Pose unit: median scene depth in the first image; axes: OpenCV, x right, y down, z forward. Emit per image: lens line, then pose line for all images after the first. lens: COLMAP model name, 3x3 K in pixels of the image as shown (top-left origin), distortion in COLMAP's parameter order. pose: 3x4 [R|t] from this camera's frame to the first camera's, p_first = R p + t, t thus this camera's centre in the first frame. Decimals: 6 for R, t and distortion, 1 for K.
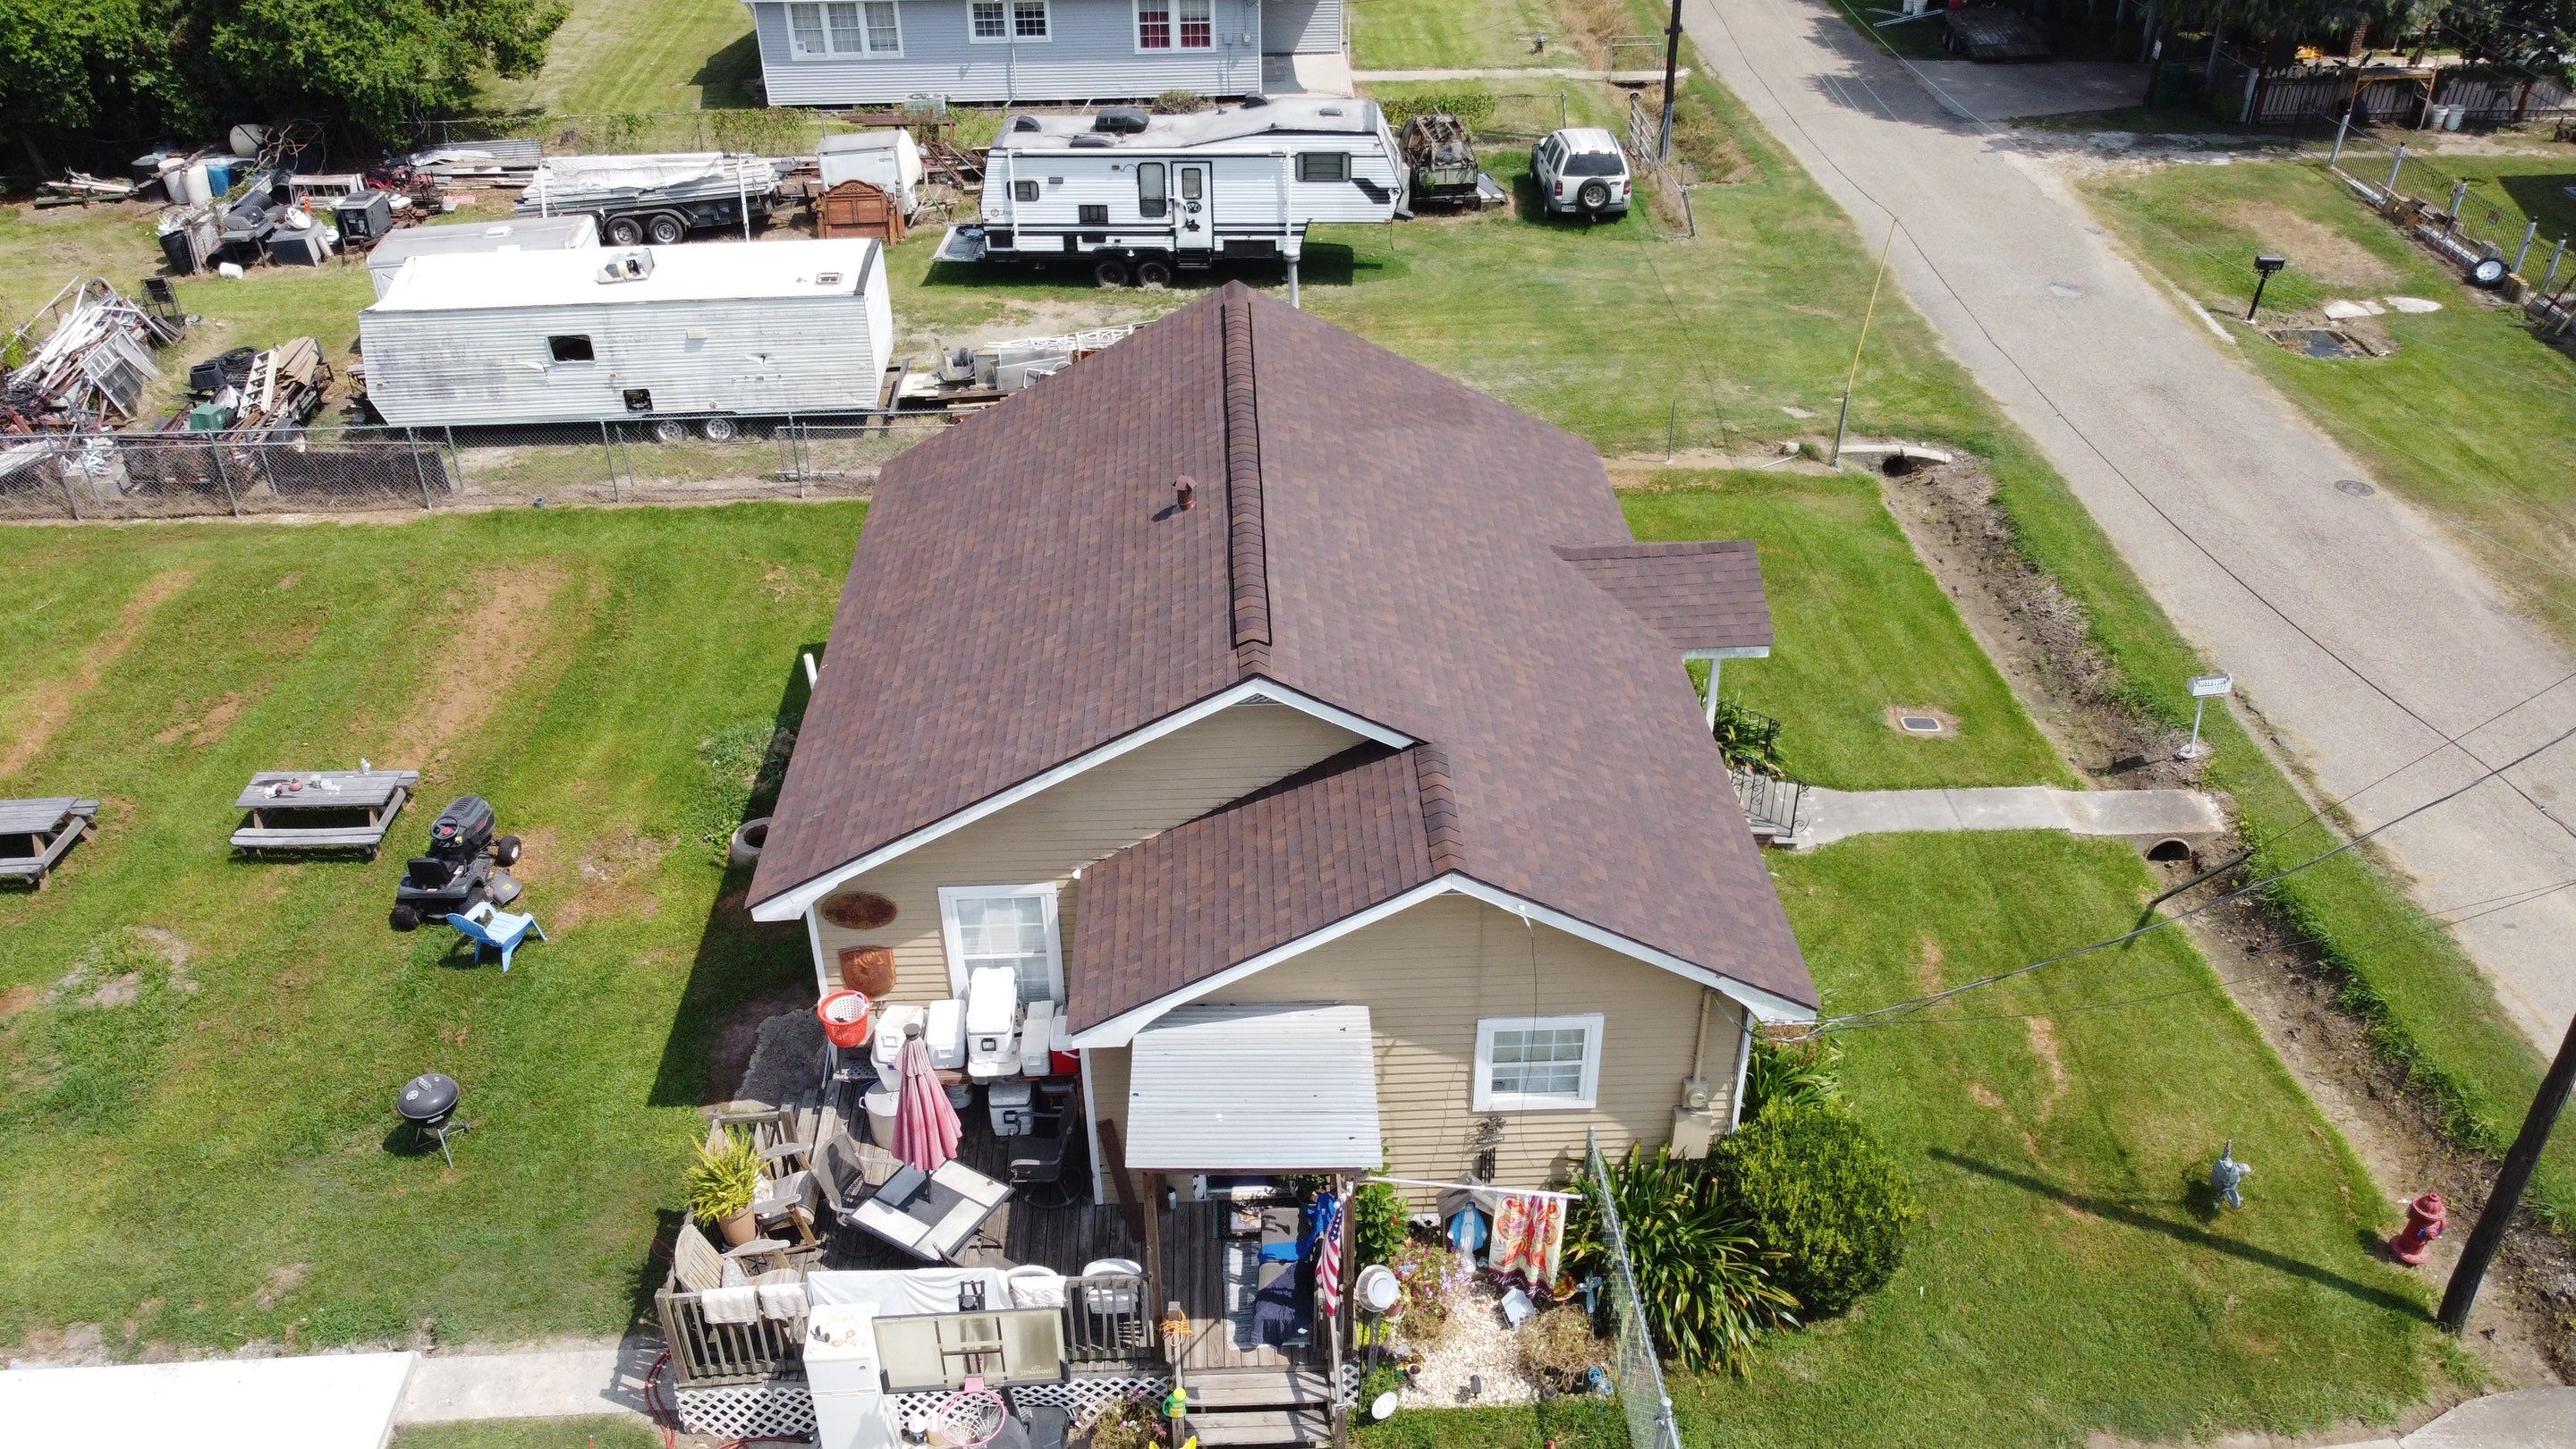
lens RADIAL K [[1952.4, 0, 1275.4], [0, 1952.4, 713.9], [0, 0, 1]] dist [0.002690, -0.004775]
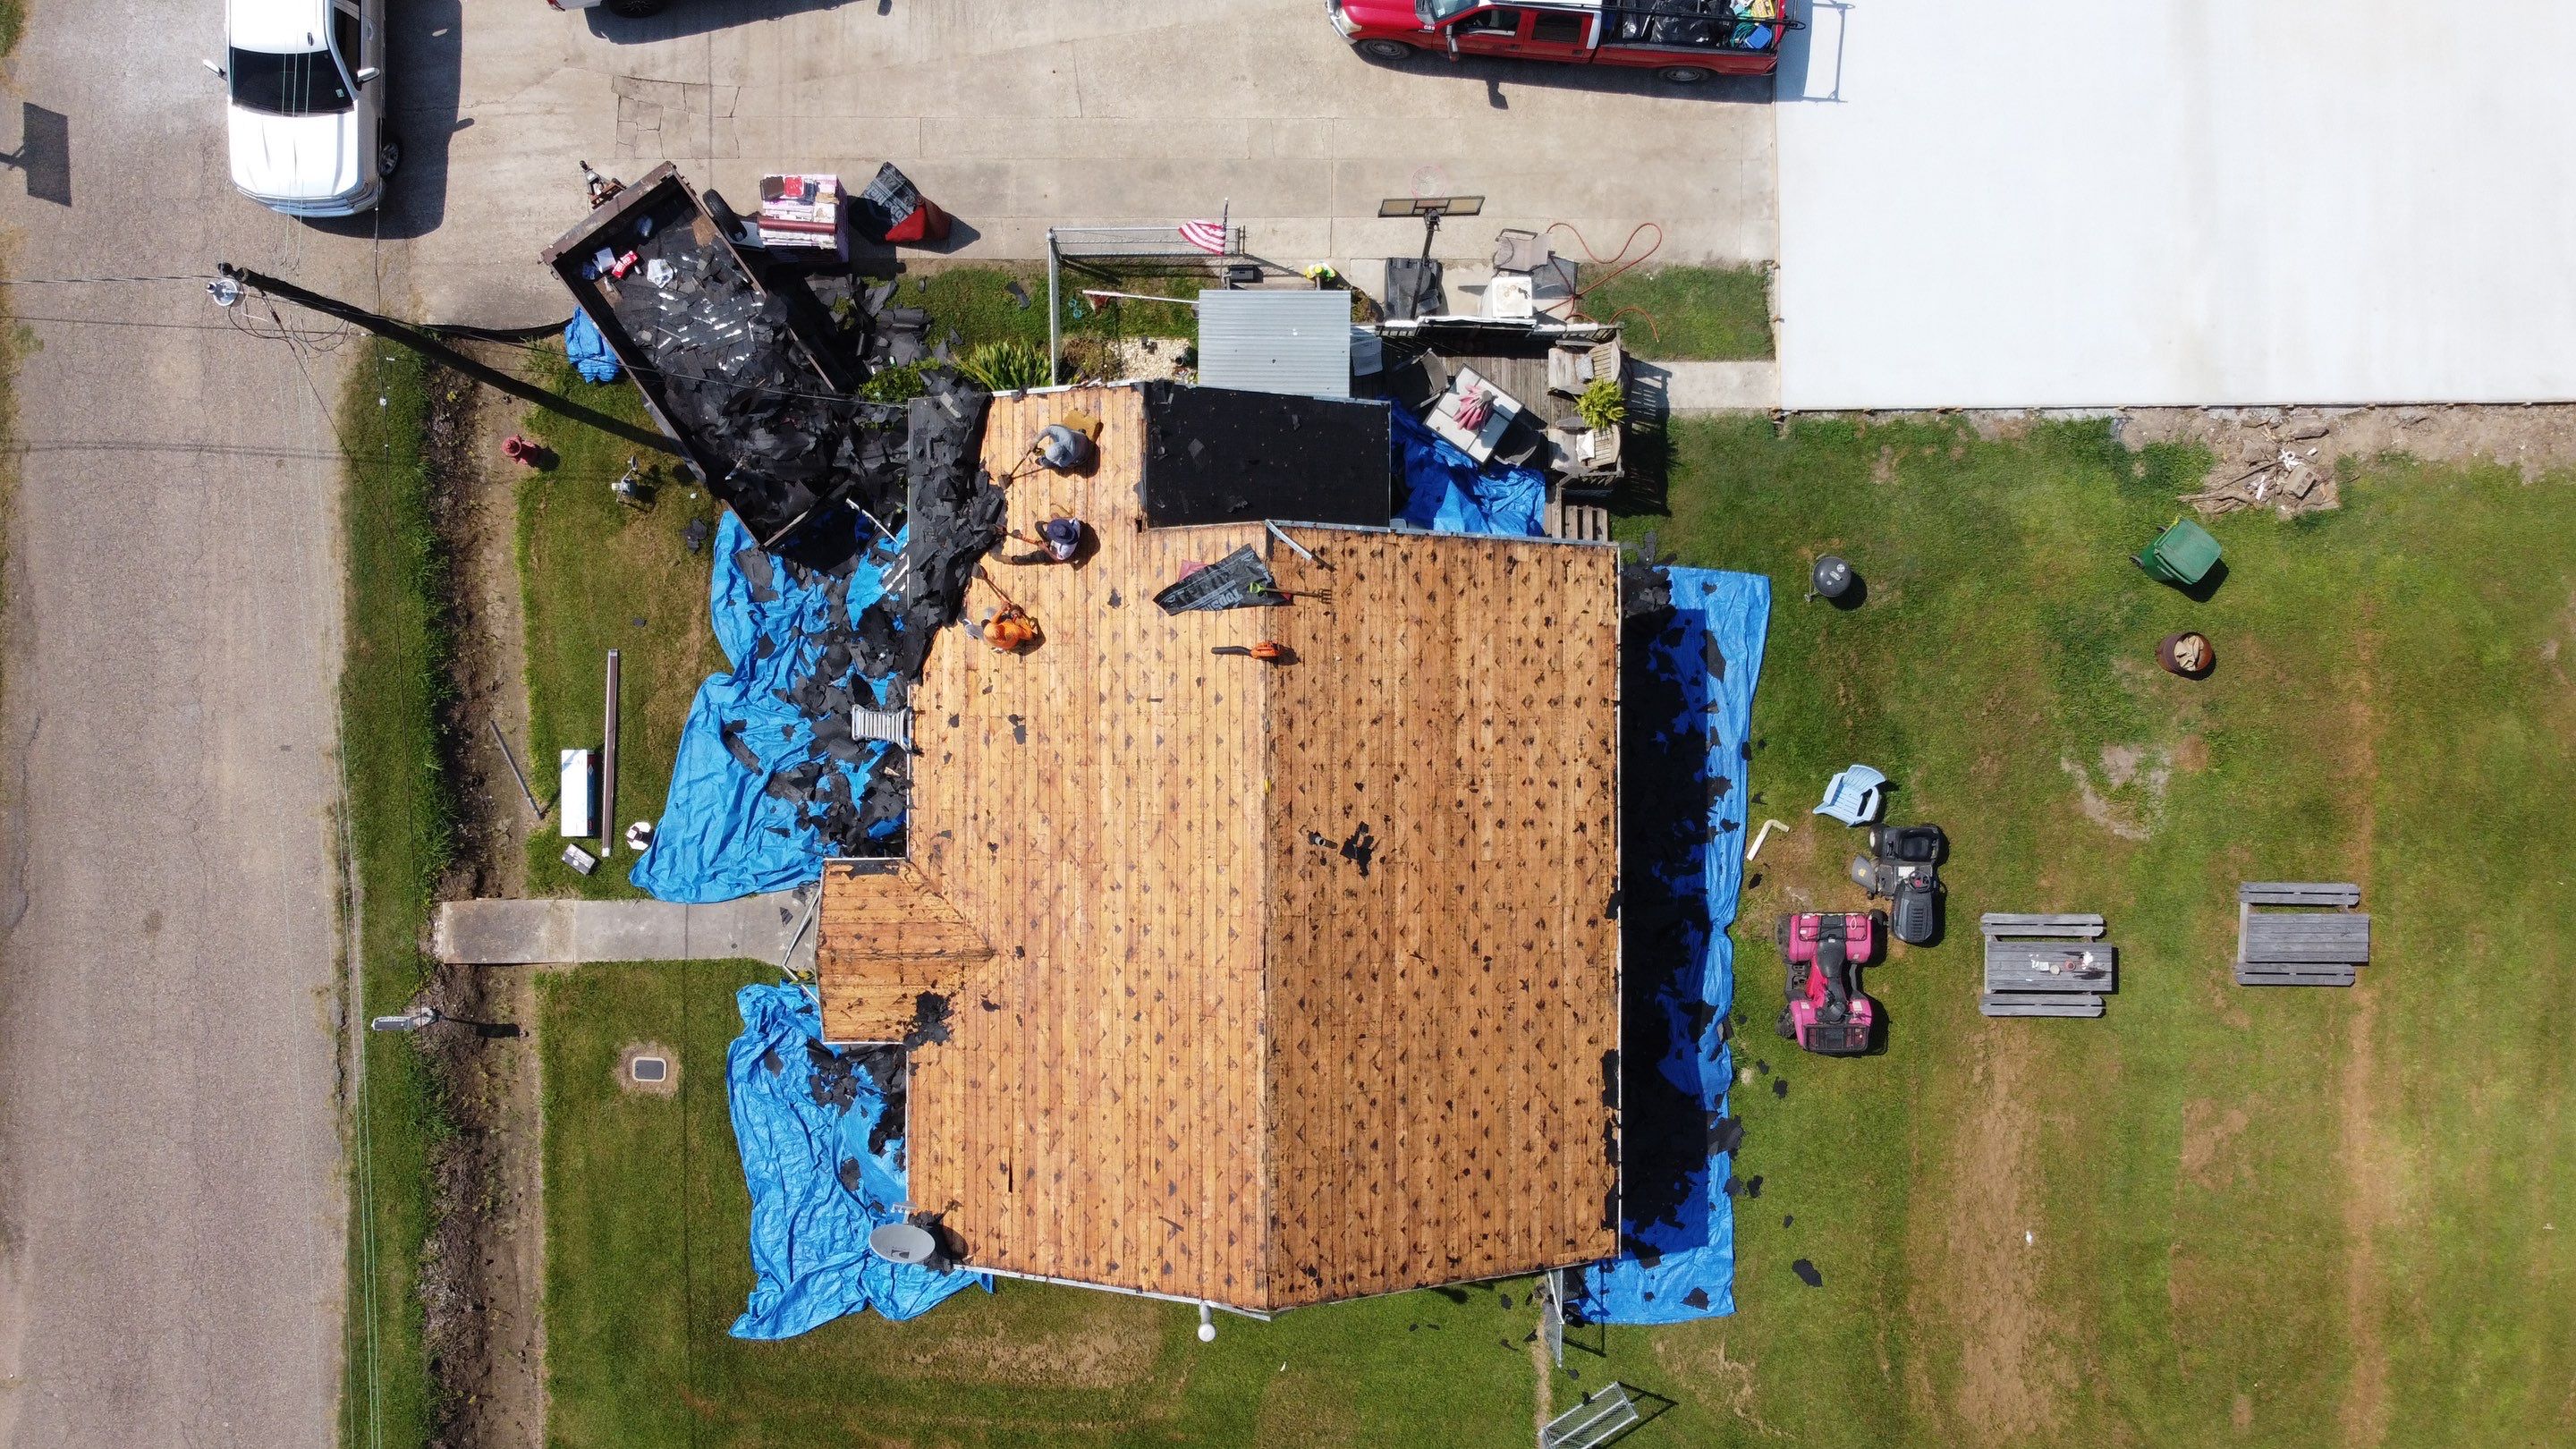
lens RADIAL K [[1952.4, 0, 1272.6], [0, 1952.4, 716.2], [0, 0, 1]] dist [0.002690, -0.004775]
pose [[-0.999393, -0.034674, -0.003372, -0.006535], [0.015696, -0.534586, 0.844968, -0.544467], [-0.031101, 0.844402, 0.534806, 0.156849]]
